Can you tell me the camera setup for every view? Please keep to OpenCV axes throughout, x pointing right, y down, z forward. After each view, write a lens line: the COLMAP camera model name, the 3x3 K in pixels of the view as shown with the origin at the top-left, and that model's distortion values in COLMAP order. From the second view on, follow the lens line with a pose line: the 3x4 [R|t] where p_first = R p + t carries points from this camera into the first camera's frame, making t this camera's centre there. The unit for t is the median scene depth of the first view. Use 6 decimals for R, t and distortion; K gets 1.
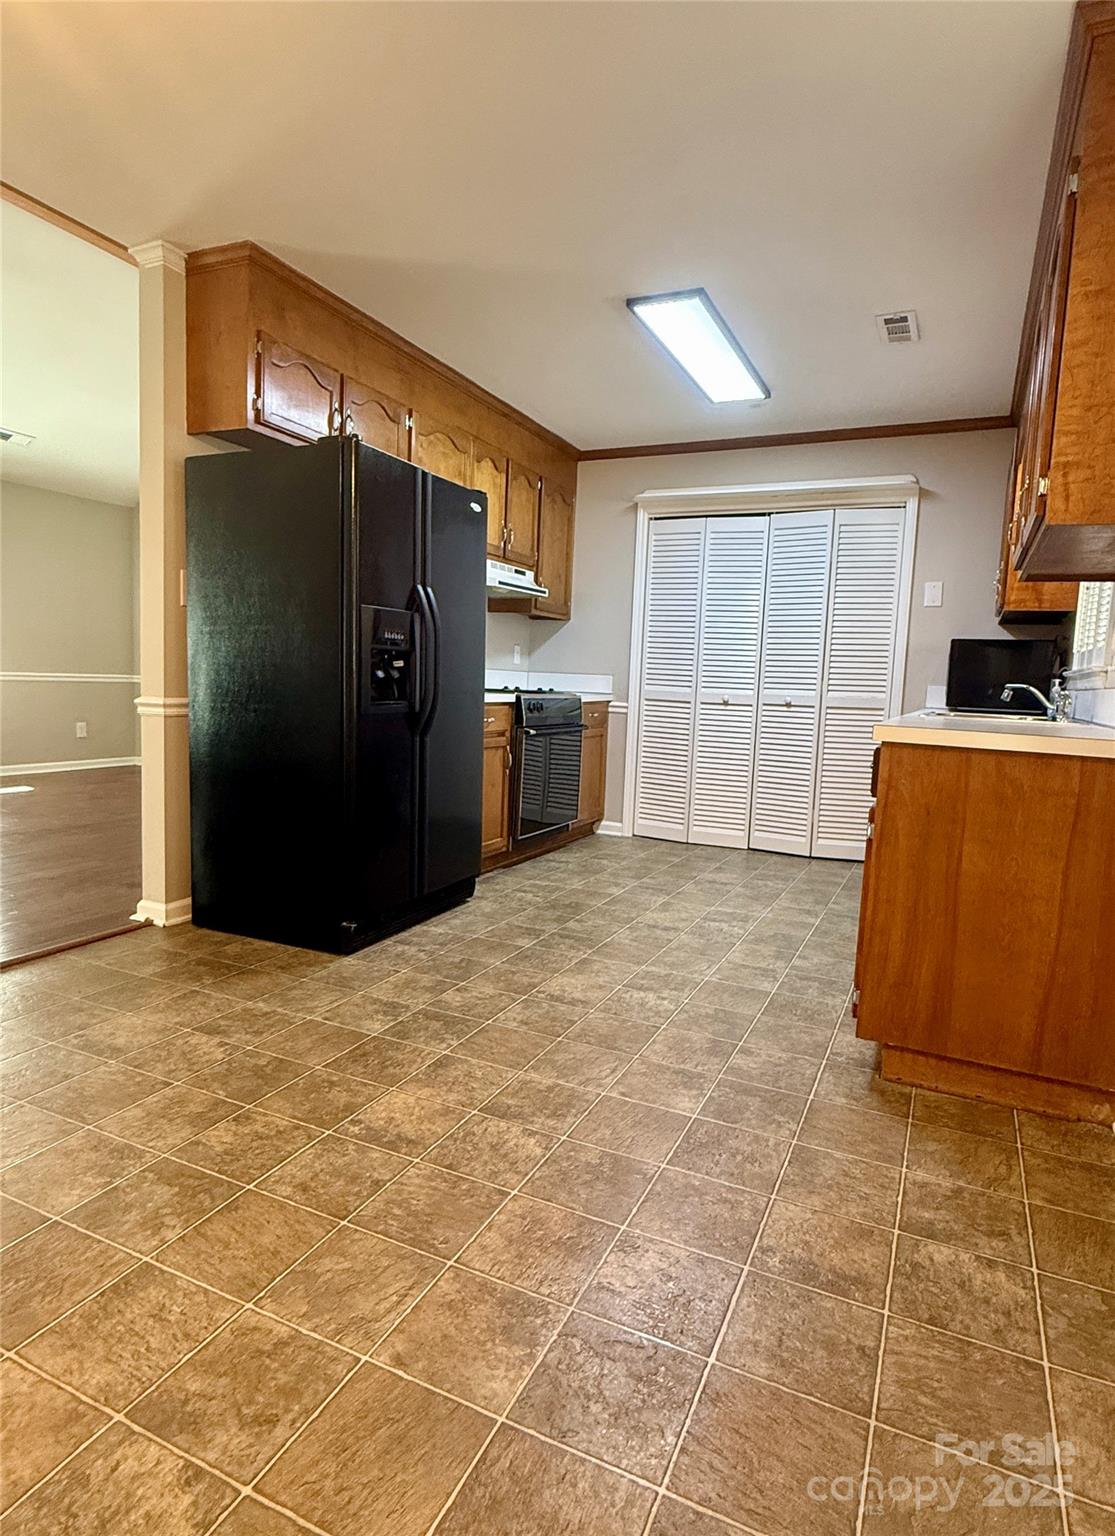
lens RADIAL K [[857.0, 0, 557.5], [0, 857.0, 768.0], [0, 0, 1]] dist [-0.001692, -0.000437]
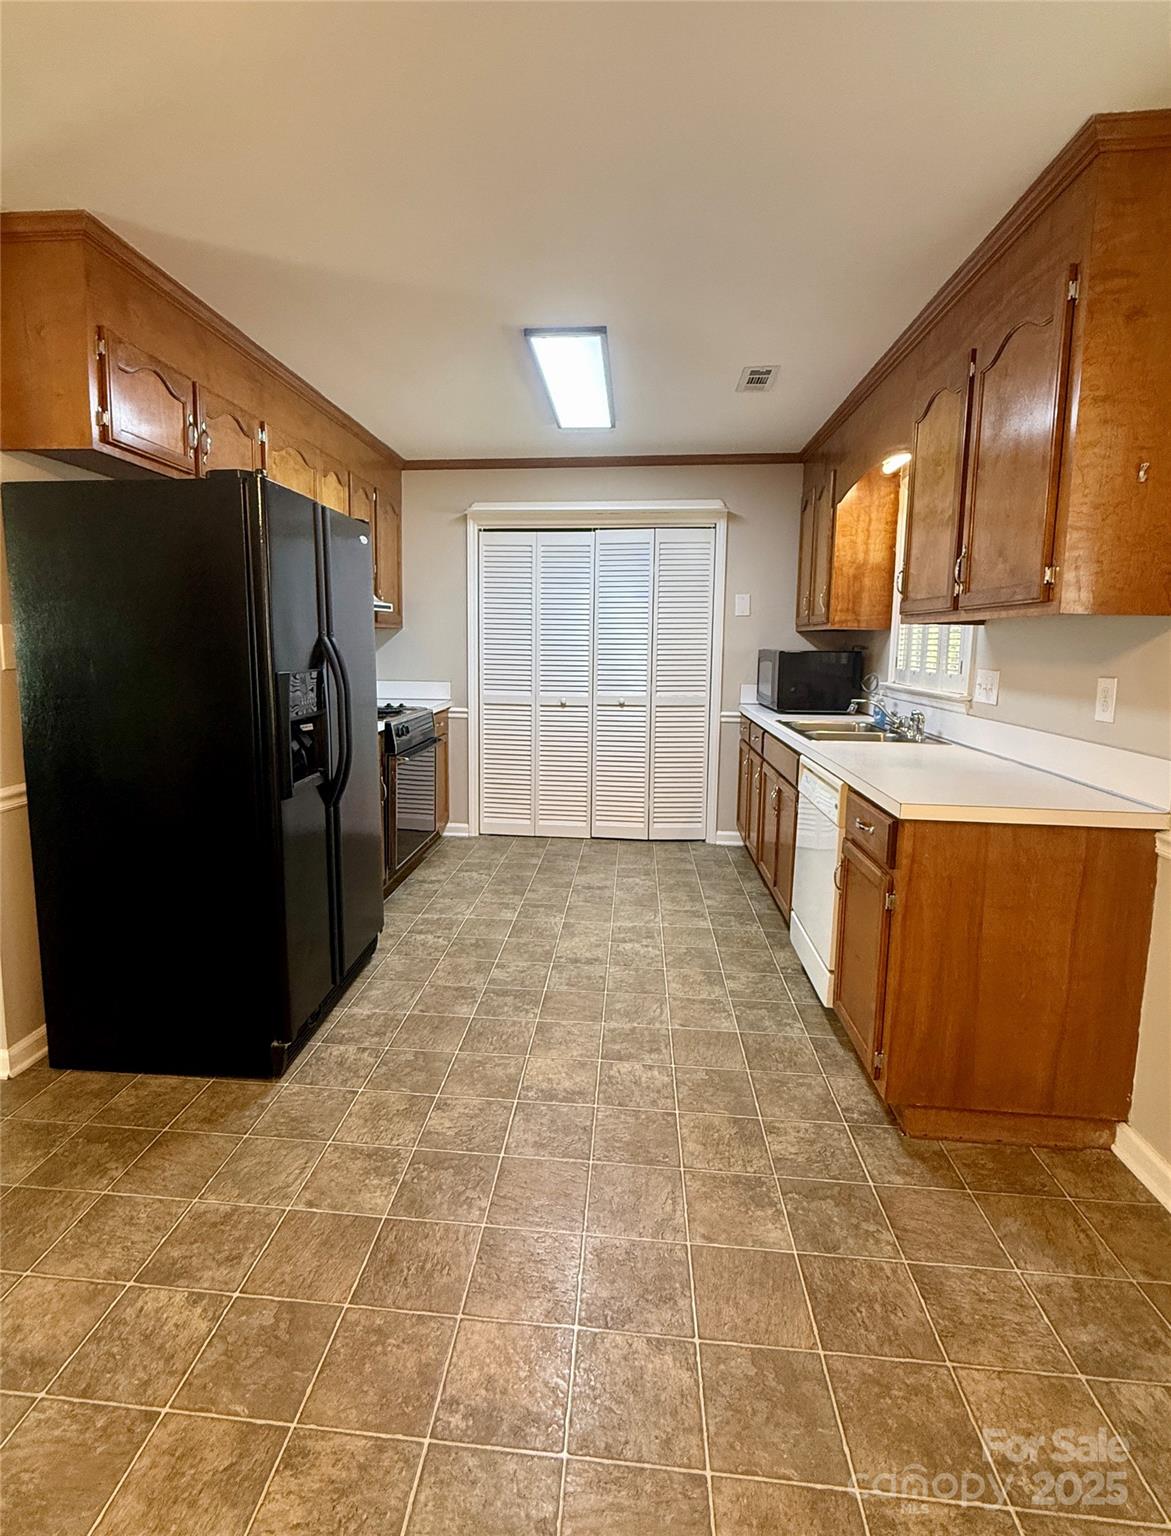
lens RADIAL K [[791.3, 0, 644.0], [0, 791.3, 762.8], [0, 0, 1]] dist [-0.000958, 0.000218]
pose [[0.943429, -0.070756, 0.323938, -0.116166], [0.066187, 0.997491, 0.025116, -0.076983], [-0.324903, -0.002254, 0.945745, 0.118603]]
